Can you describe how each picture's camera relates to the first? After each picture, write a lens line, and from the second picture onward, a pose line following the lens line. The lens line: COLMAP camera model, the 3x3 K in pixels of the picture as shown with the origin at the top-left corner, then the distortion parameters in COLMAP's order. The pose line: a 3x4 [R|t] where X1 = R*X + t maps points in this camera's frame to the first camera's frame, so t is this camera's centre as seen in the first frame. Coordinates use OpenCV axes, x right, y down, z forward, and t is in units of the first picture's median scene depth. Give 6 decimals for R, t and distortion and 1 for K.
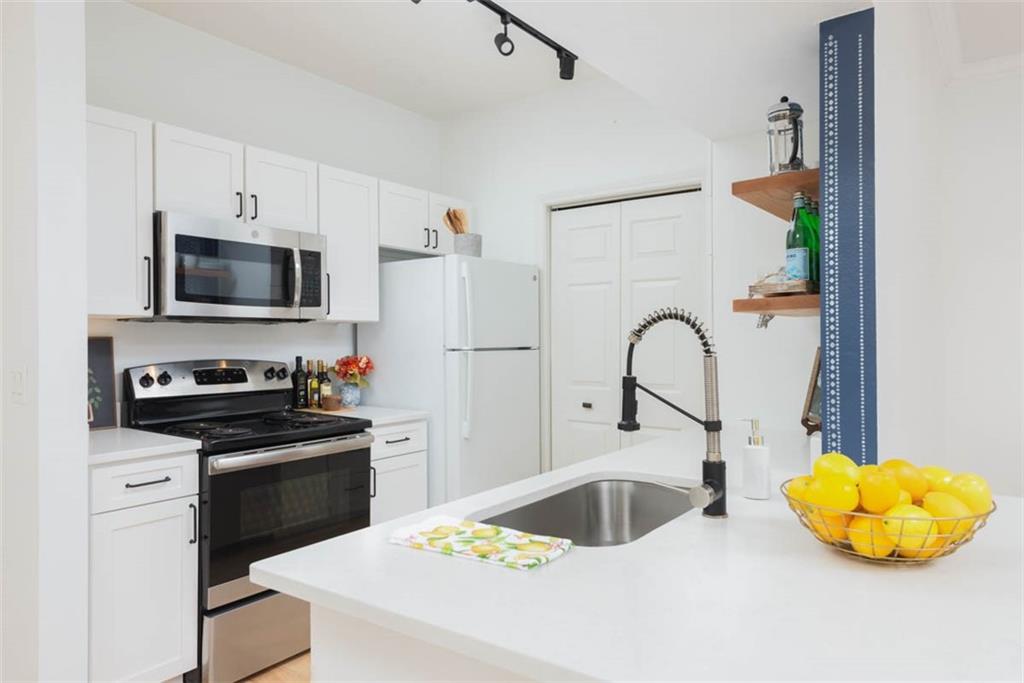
lens RADIAL K [[668.8, 0, 525.6], [0, 668.8, 339.4], [0, 0, 1]] dist [-0.004794, -0.001583]
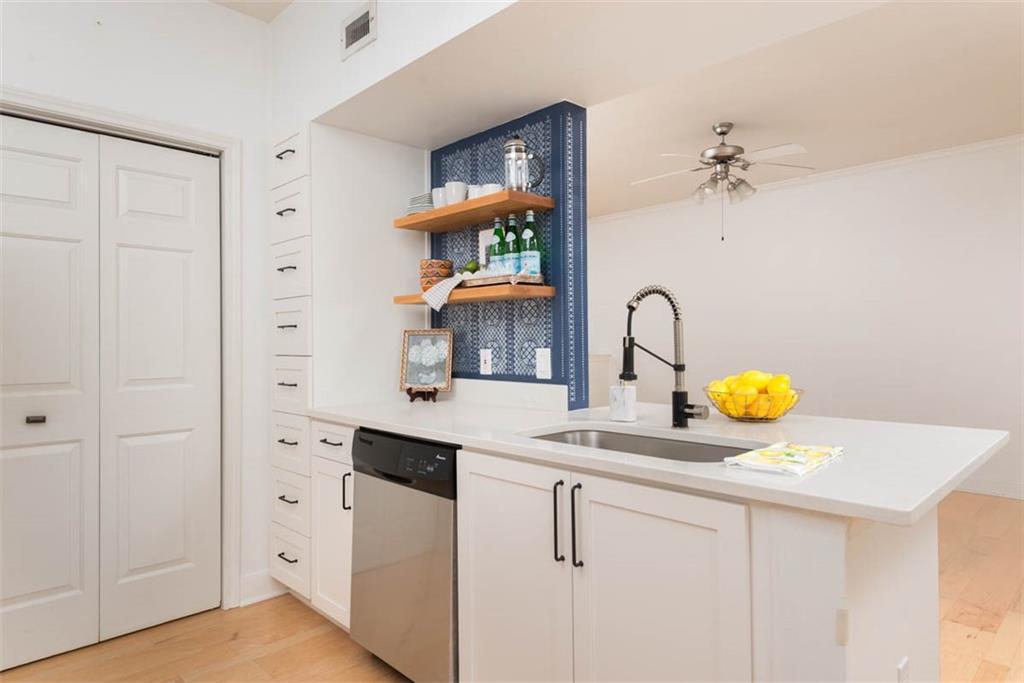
lens RADIAL K [[604.1, 0, 517.2], [0, 604.1, 339.3], [0, 0, 1]] dist [0.001348, -0.000347]
pose [[0.173860, 0.004196, 0.984761, -0.499342], [0.009247, 0.999940, -0.005893, 0.031916], [-0.984727, 0.010130, 0.173811, 0.506833]]
